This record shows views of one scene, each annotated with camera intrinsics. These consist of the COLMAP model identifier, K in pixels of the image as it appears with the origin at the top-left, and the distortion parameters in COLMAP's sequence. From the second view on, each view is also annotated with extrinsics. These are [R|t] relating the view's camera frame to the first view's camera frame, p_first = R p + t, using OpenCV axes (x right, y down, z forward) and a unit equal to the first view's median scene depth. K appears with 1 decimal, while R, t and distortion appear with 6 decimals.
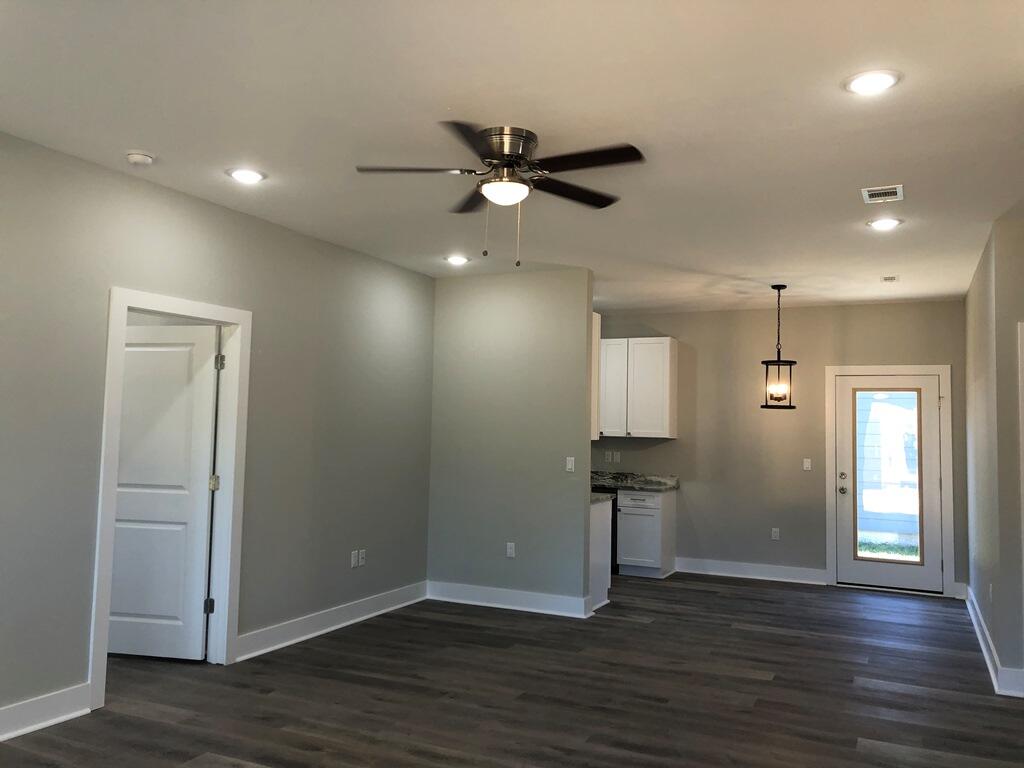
lens RADIAL K [[840.2, 0, 516.8], [0, 840.2, 369.0], [0, 0, 1]] dist [0.015131, 0.005305]
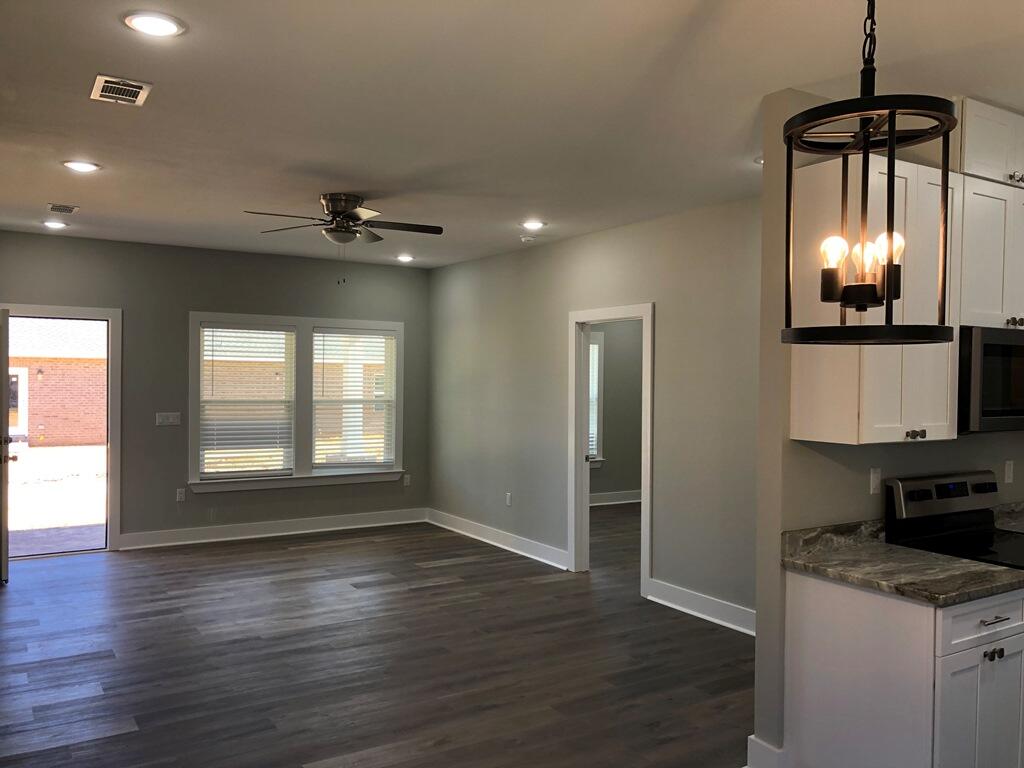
lens RADIAL K [[840.2, 0, 517.7], [0, 840.2, 390.2], [0, 0, 1]] dist [0.015131, 0.005305]
pose [[-0.537753, -0.016825, -0.842934, 0.474621], [0.032458, 0.998647, -0.040640, 0.057570], [0.842477, -0.049214, -0.536479, 0.915567]]
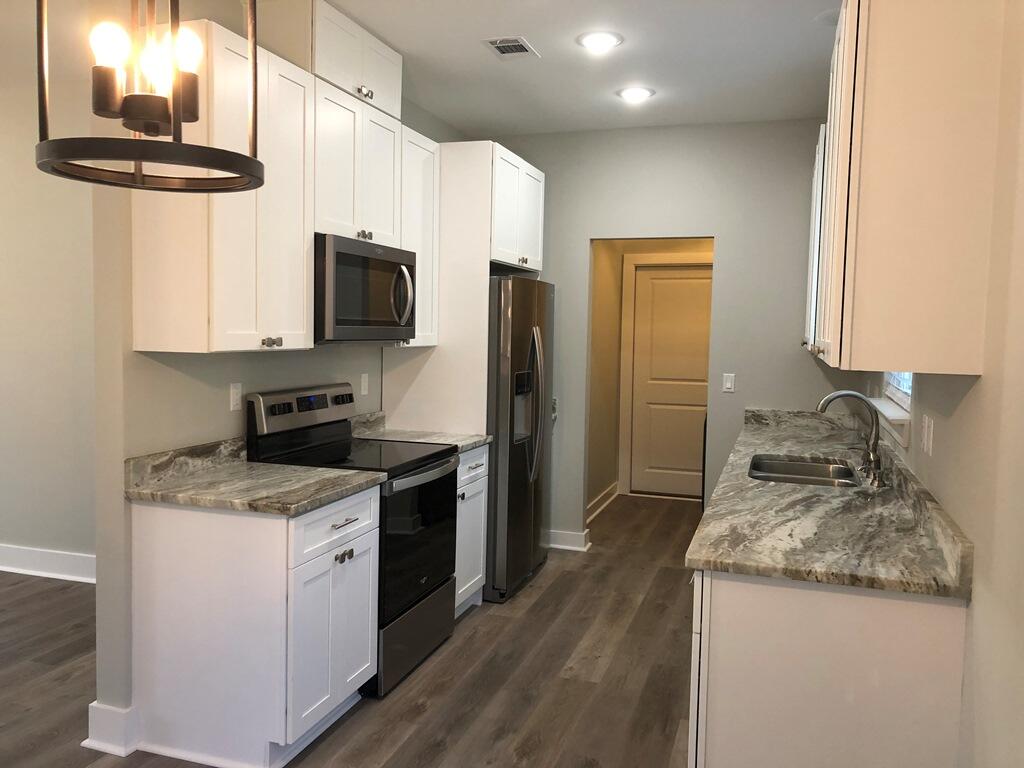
lens RADIAL K [[840.2, 0, 513.6], [0, 840.2, 386.4], [0, 0, 1]] dist [0.015131, 0.005305]
pose [[0.115693, 0.047606, -0.992144, 0.424066], [0.052904, 0.997138, 0.054014, 0.073064], [0.991875, -0.058738, 0.112843, 0.922631]]
